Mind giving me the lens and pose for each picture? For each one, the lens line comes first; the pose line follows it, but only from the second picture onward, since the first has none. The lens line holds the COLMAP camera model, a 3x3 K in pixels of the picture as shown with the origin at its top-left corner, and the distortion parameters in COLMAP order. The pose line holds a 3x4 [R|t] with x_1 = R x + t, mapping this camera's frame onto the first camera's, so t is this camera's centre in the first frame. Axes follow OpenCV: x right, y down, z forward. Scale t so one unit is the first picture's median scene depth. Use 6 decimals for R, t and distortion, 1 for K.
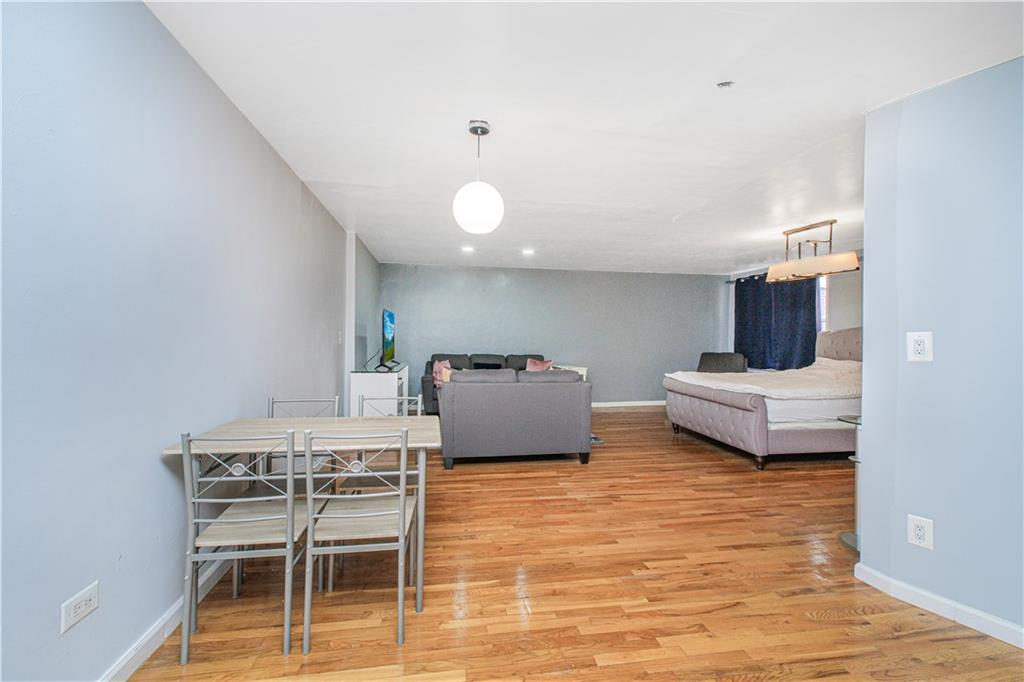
lens RADIAL K [[430.5, 0, 511.8], [0, 430.5, 336.6], [0, 0, 1]] dist [0.002293, -0.000569]
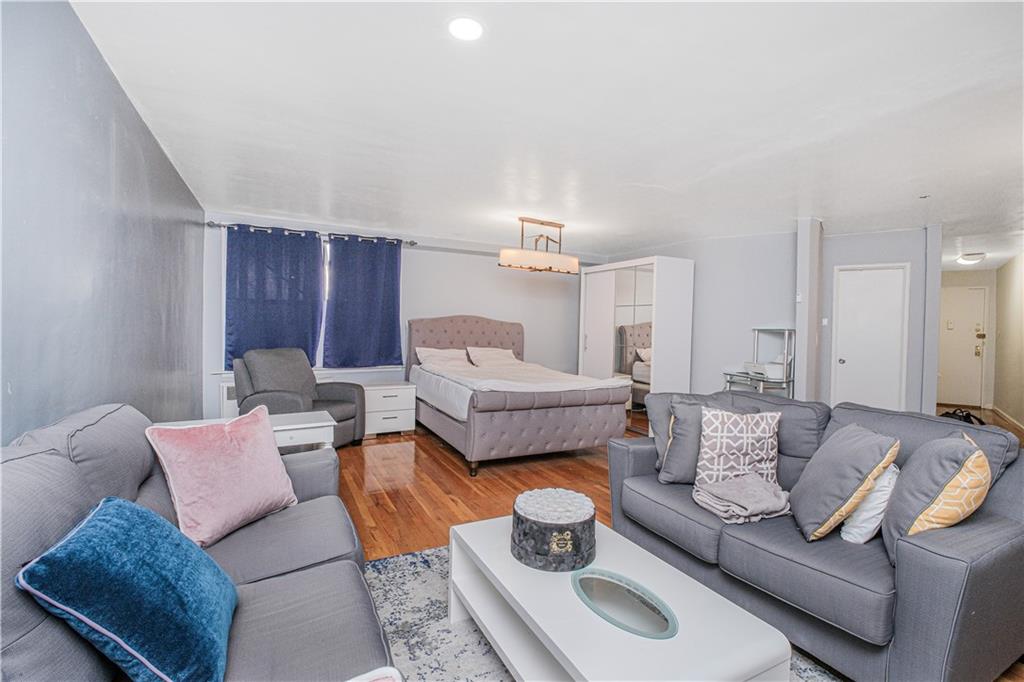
lens RADIAL K [[468.3, 0, 513.0], [0, 468.3, 334.6], [0, 0, 1]] dist [-0.000910, -0.000009]
pose [[-0.314466, -0.026637, 0.948895, -0.359779], [-0.022995, 0.999527, 0.020438, -0.005652], [-0.948990, -0.015392, -0.314929, 1.392232]]
